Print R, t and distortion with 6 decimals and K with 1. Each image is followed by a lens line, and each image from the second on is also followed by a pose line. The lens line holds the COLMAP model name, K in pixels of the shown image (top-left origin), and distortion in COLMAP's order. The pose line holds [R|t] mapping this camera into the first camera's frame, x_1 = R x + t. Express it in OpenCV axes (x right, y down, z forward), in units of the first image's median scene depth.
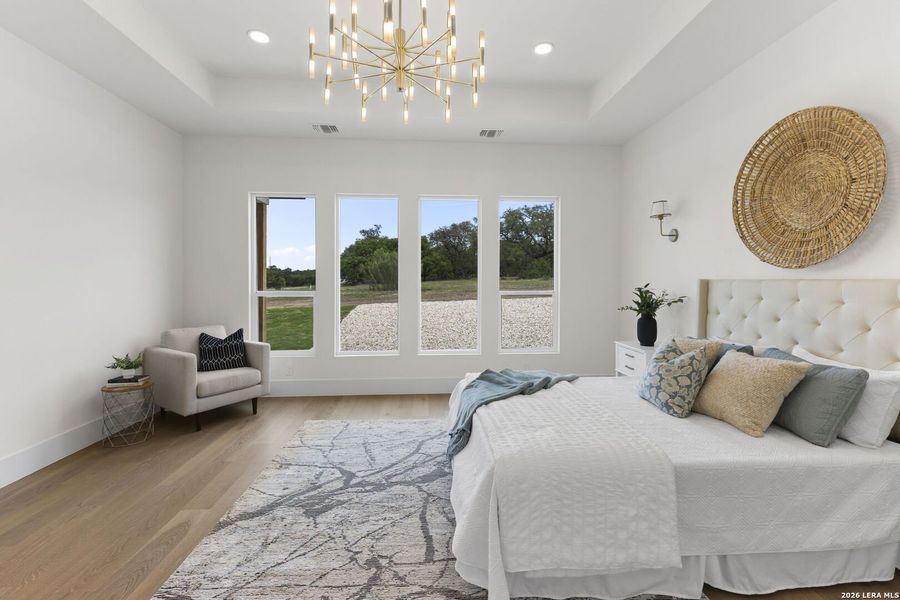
lens RADIAL K [[393.7, 0, 448.7], [0, 393.7, 287.4], [0, 0, 1]] dist [0.009663, -0.002048]
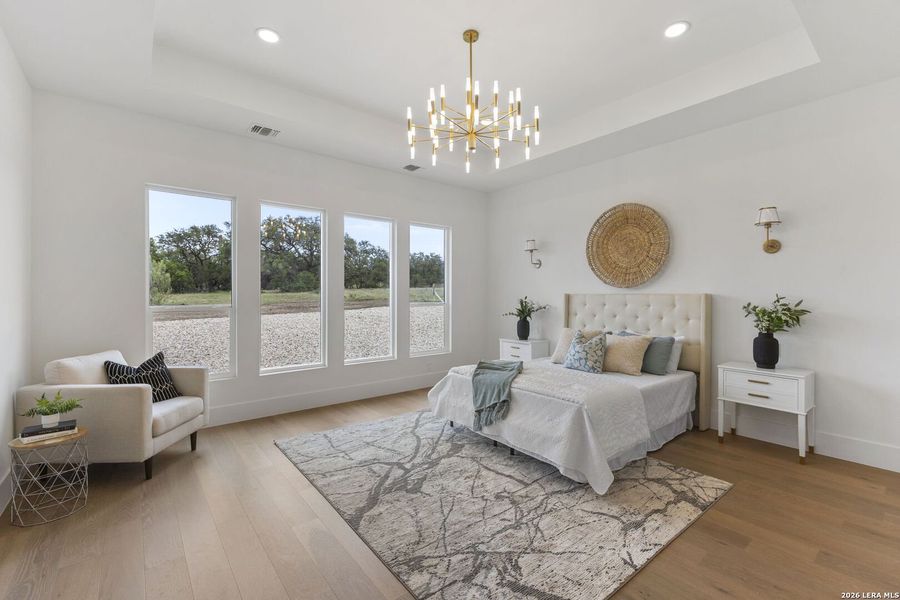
lens RADIAL K [[393.7, 0, 447.8], [0, 393.7, 297.5], [0, 0, 1]] dist [0.009663, -0.002048]
pose [[0.819948, -0.003158, 0.572429, -0.692232], [0.008018, 0.999950, -0.005968, 0.000444], [-0.572381, 0.009484, 0.819933, -0.025174]]
